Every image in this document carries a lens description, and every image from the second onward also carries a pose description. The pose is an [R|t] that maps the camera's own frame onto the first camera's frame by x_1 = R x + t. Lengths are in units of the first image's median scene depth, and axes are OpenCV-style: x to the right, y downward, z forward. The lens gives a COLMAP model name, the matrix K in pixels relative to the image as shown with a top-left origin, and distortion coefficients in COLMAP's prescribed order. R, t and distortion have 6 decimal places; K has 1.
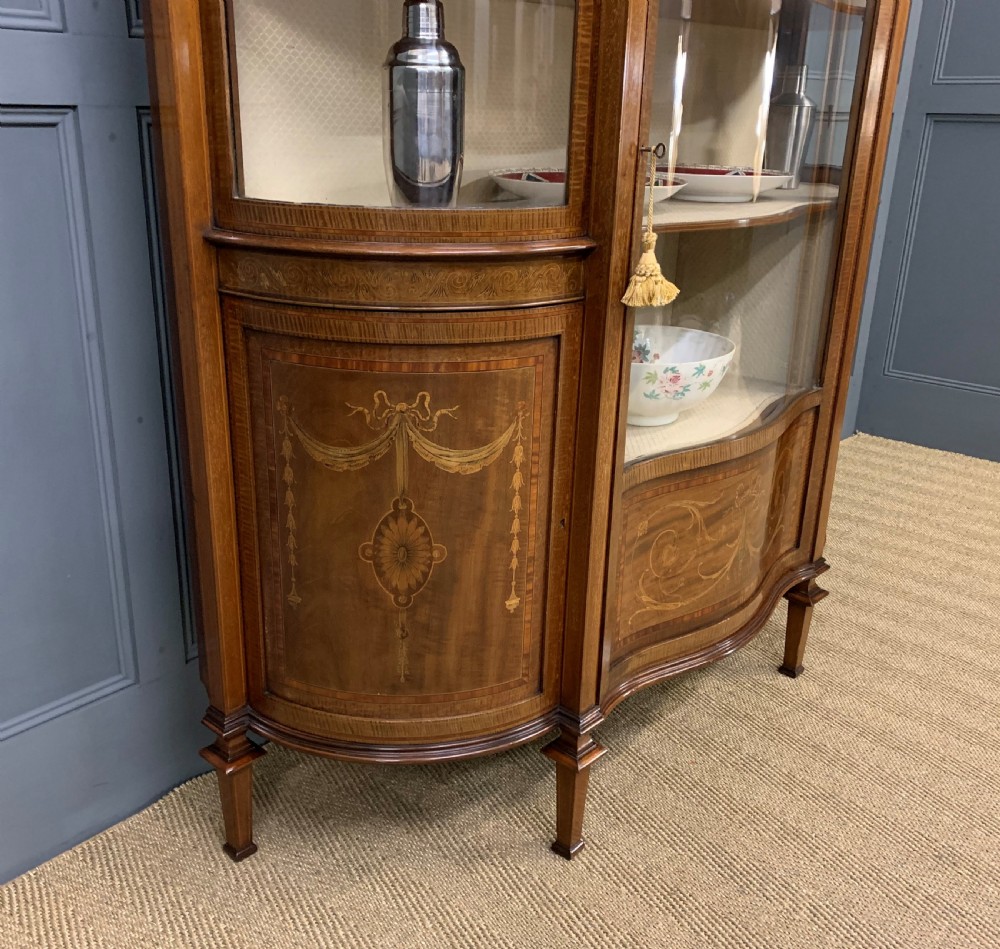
lens RADIAL K [[1042.9, 0, 502.1], [0, 1042.9, 481.7], [0, 0, 1]] dist [0.080925, 0.000000]
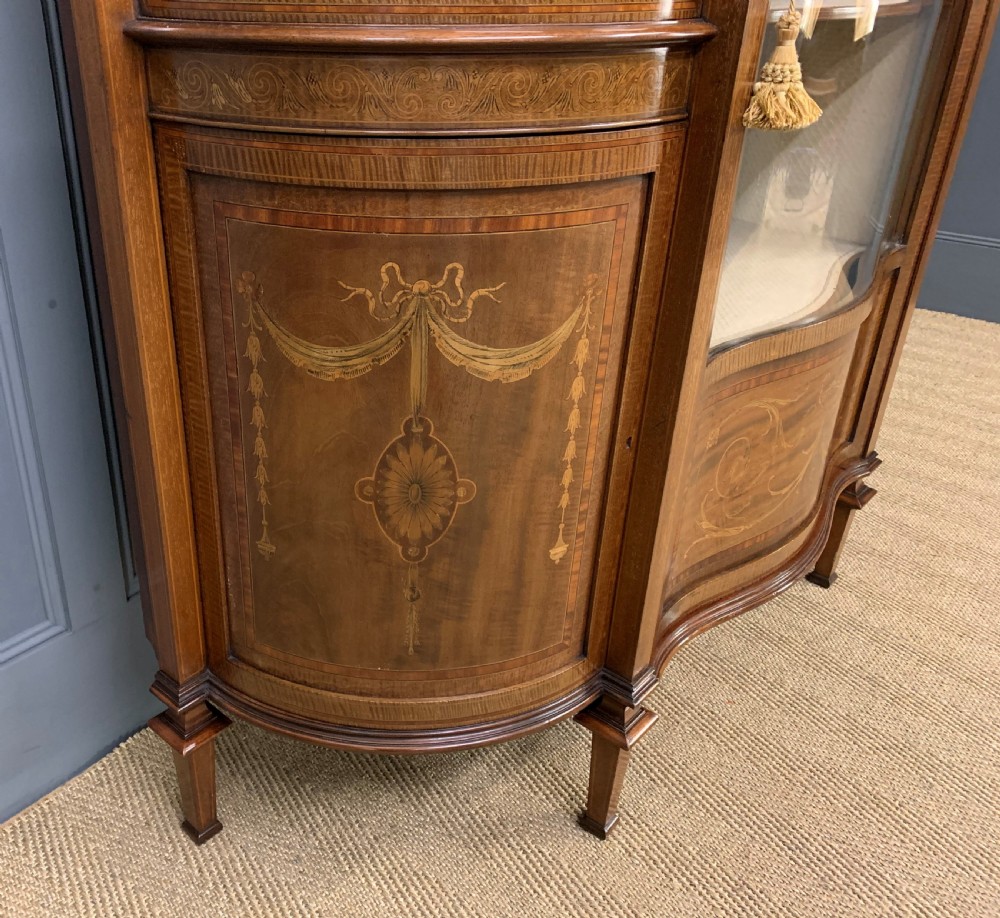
lens RADIAL K [[951.3, 0, 380.9], [0, 951.3, 446.4], [0, 0, 1]] dist [0.031951, 0.000000]
pose [[0.999463, -0.007028, -0.032010, -0.089857], [0.010739, 0.993041, 0.117280, -0.035744], [0.030963, -0.117560, 0.992583, 0.323895]]
